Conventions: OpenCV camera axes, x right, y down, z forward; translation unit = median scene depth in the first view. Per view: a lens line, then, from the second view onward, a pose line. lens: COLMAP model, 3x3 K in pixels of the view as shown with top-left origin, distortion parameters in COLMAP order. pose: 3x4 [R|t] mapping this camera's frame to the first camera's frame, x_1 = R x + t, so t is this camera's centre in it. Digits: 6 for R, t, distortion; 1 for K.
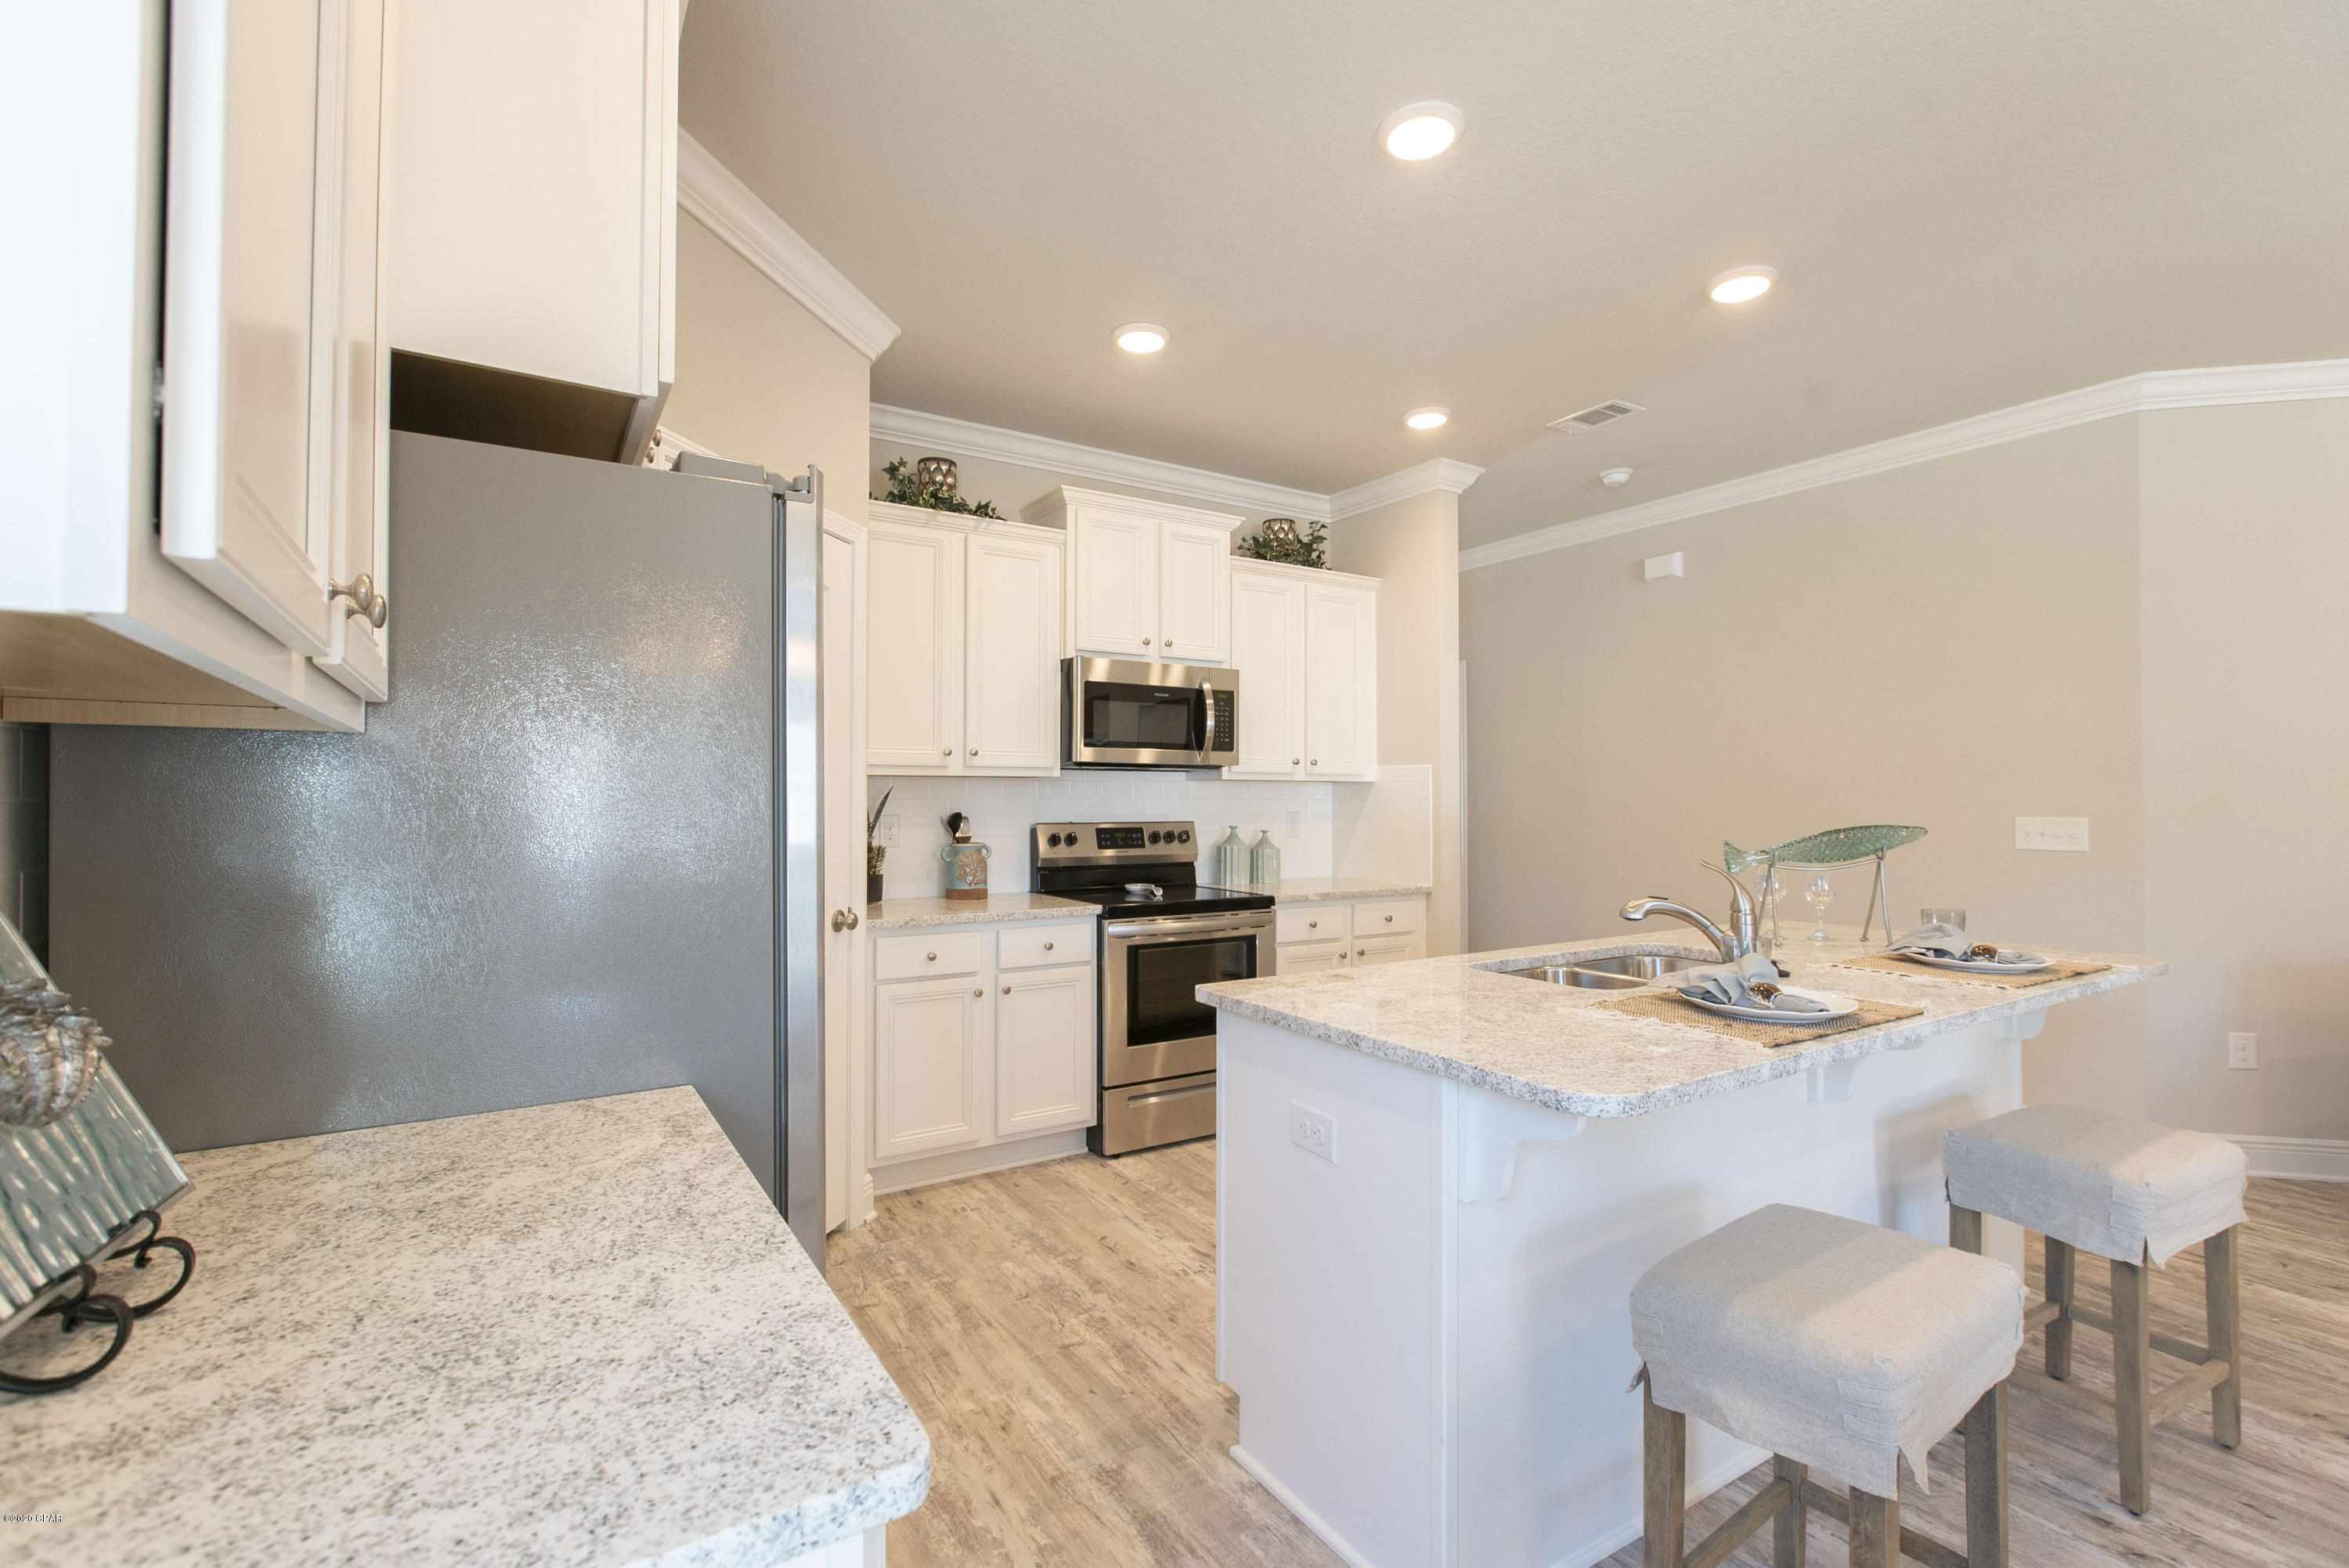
lens RADIAL K [[1048.2, 0, 1176.6], [0, 1048.2, 784.4], [0, 0, 1]] dist [0.000483, -0.000413]
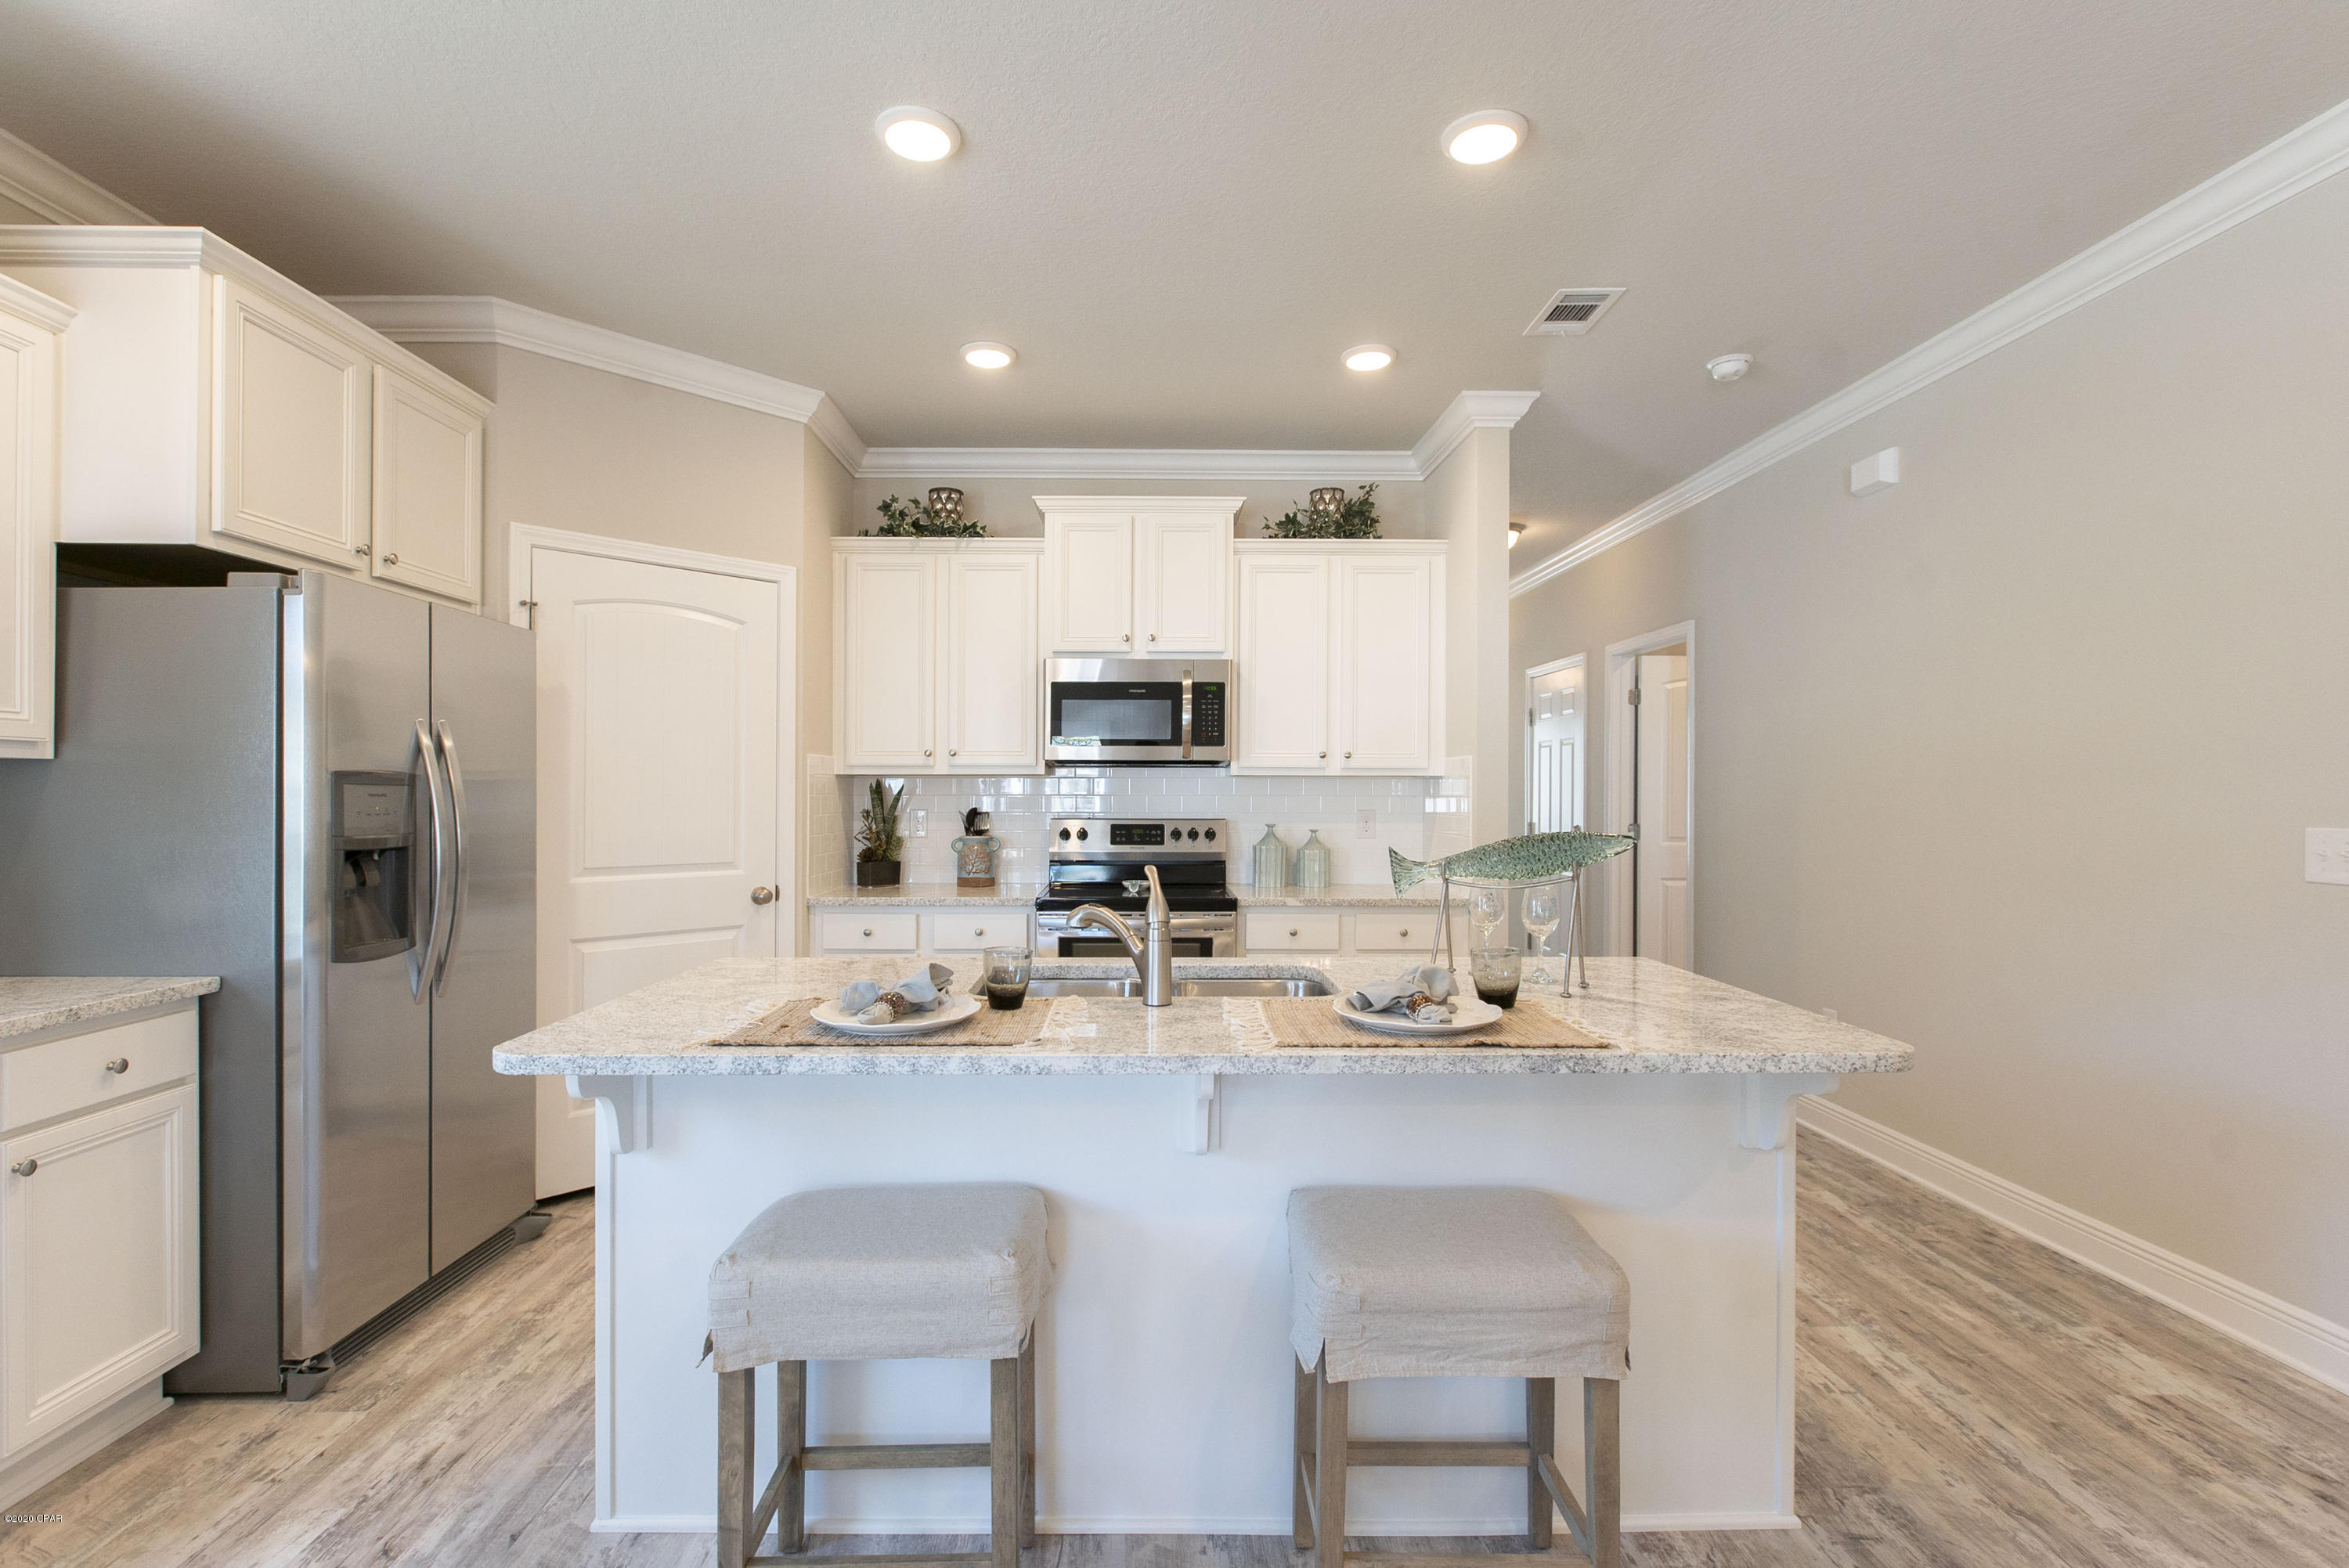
lens RADIAL K [[1105.3, 0, 1159.4], [0, 1105.3, 794.9], [0, 0, 1]] dist [0.005221, 0.000500]
pose [[0.844901, 0.002058, -0.534918, 0.553282], [0.005774, 0.999899, 0.012967, -0.000111], [0.534891, -0.014045, 0.844804, 0.119939]]
